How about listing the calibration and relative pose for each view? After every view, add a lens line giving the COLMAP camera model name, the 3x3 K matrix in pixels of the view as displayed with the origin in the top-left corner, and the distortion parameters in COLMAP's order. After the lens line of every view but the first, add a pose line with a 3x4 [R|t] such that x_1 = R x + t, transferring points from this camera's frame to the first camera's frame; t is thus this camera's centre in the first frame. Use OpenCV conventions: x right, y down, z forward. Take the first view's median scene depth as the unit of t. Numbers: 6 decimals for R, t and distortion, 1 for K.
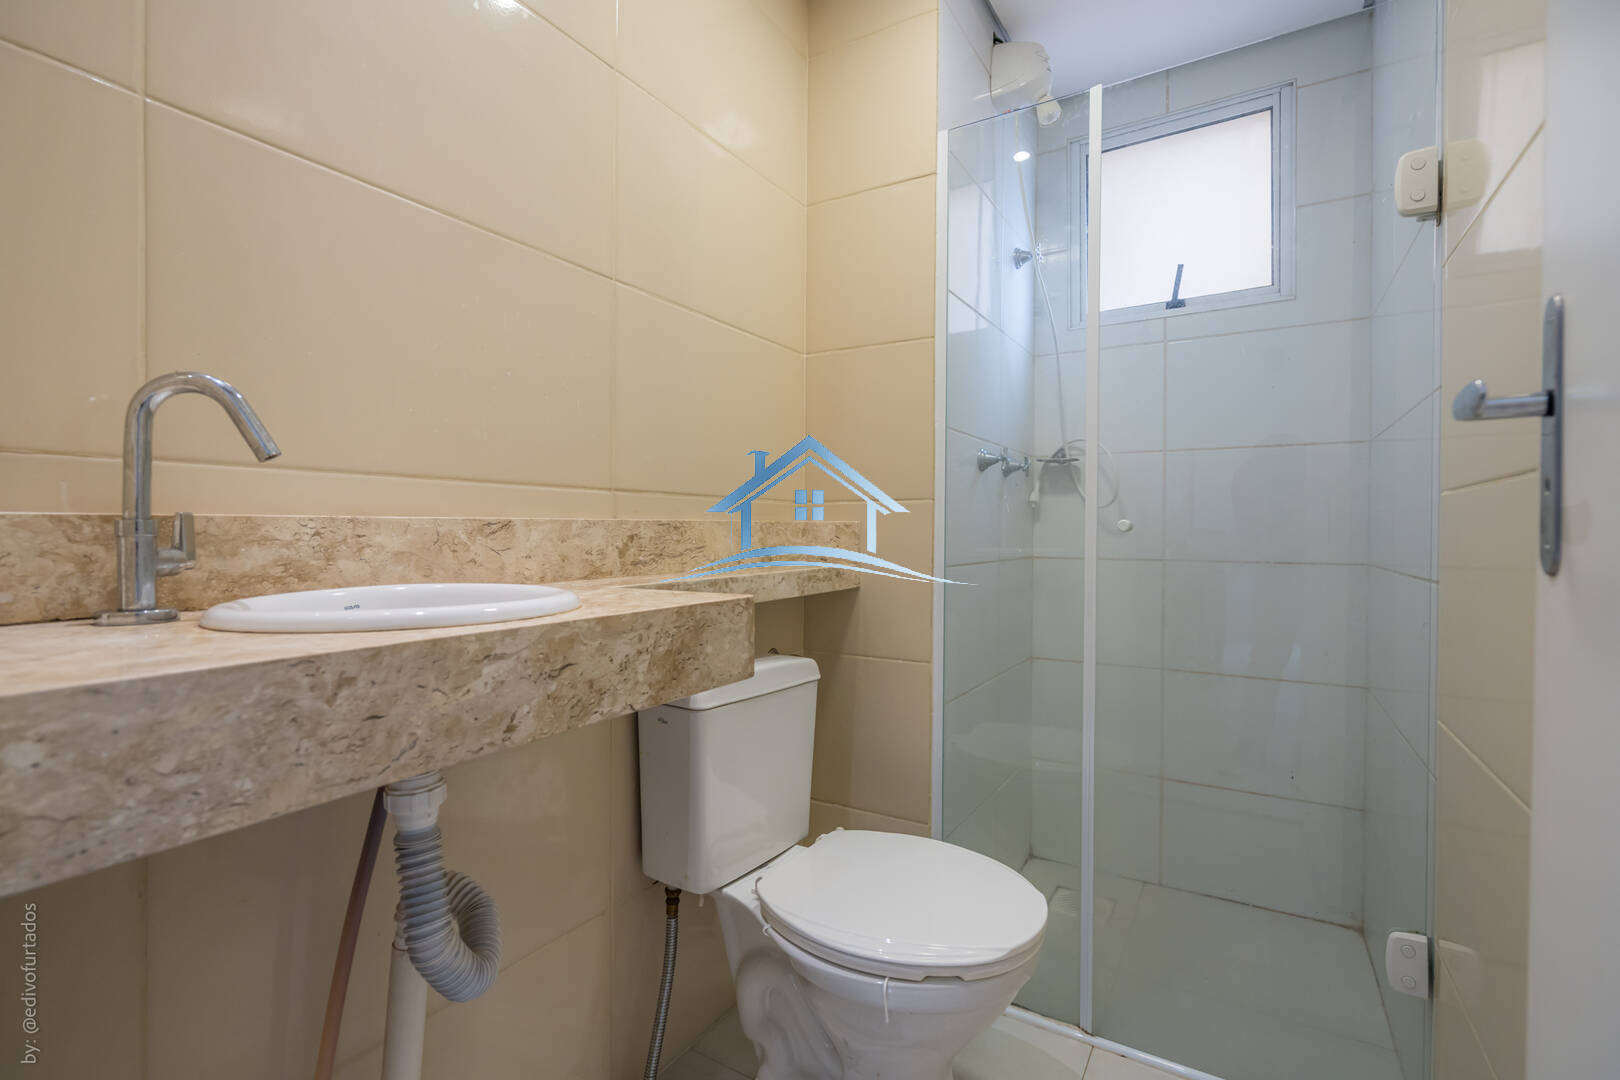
lens RADIAL K [[726.5, 0, 807.7], [0, 726.5, 540.3], [0, 0, 1]] dist [-0.003843, 0.000181]
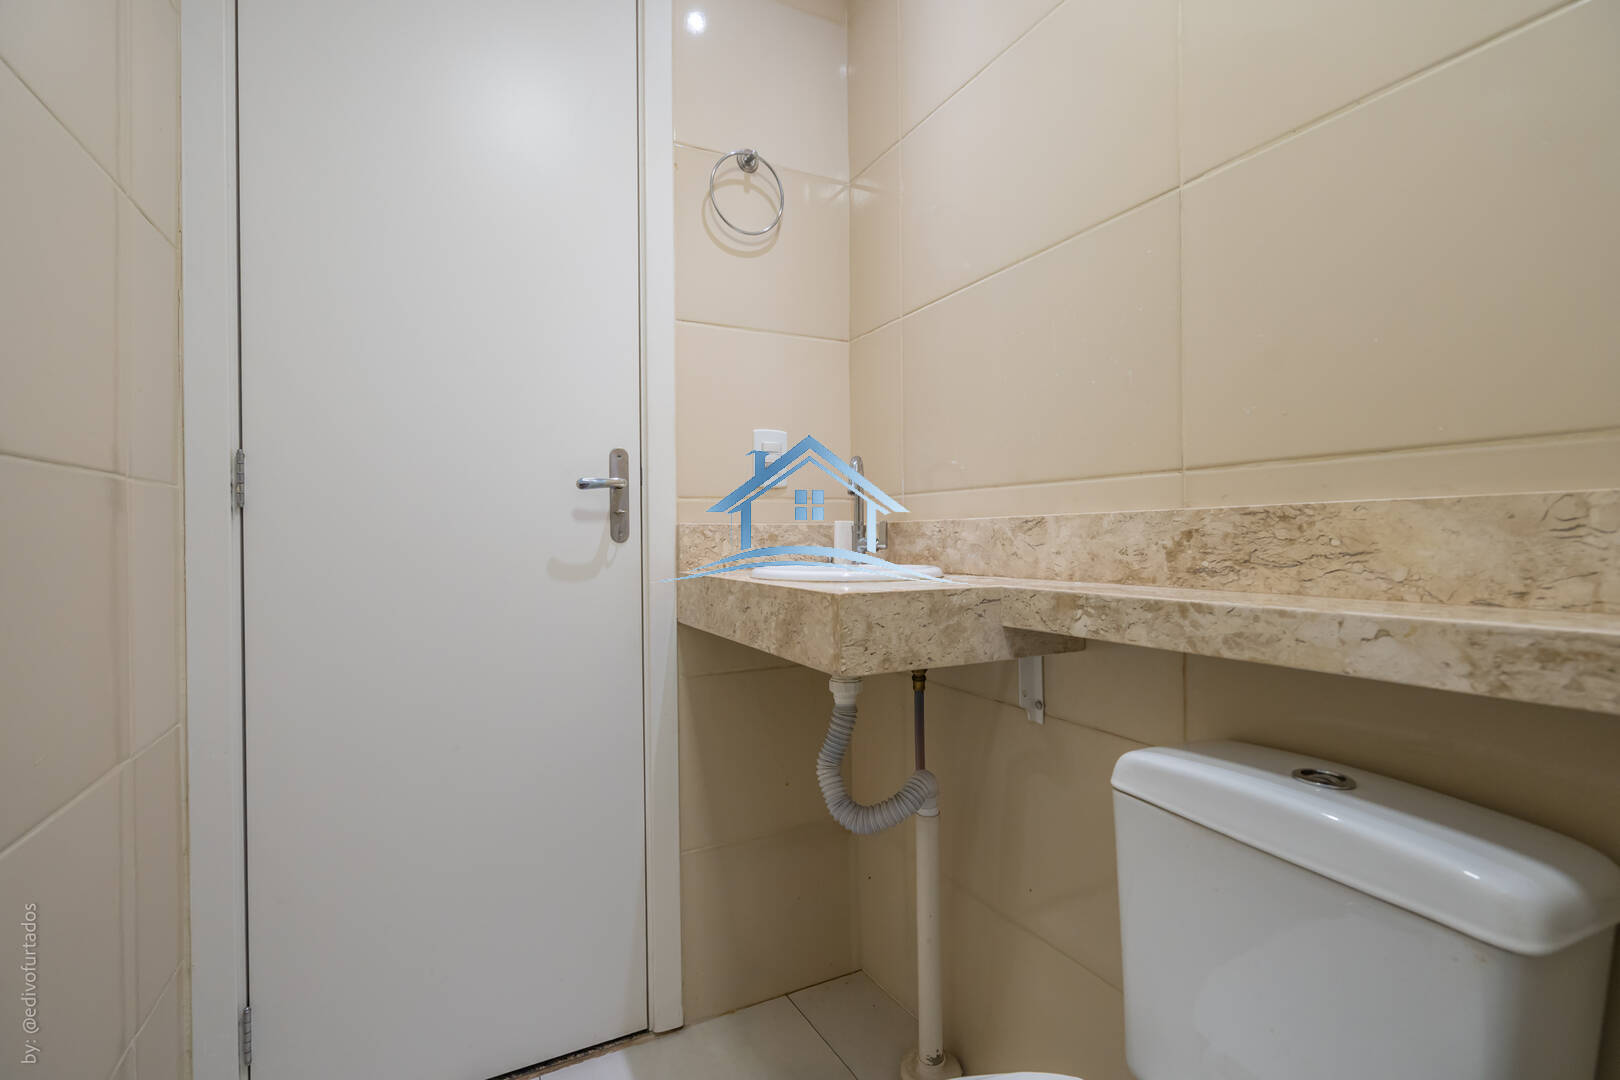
lens RADIAL K [[726.5, 0, 807.7], [0, 726.5, 540.3], [0, 0, 1]] dist [-0.003843, 0.000181]
pose [[-0.514421, 0.009539, -0.857485, 0.611216], [-0.003394, 0.999908, 0.013159, -0.006312], [0.857531, 0.009679, -0.514341, 1.141838]]
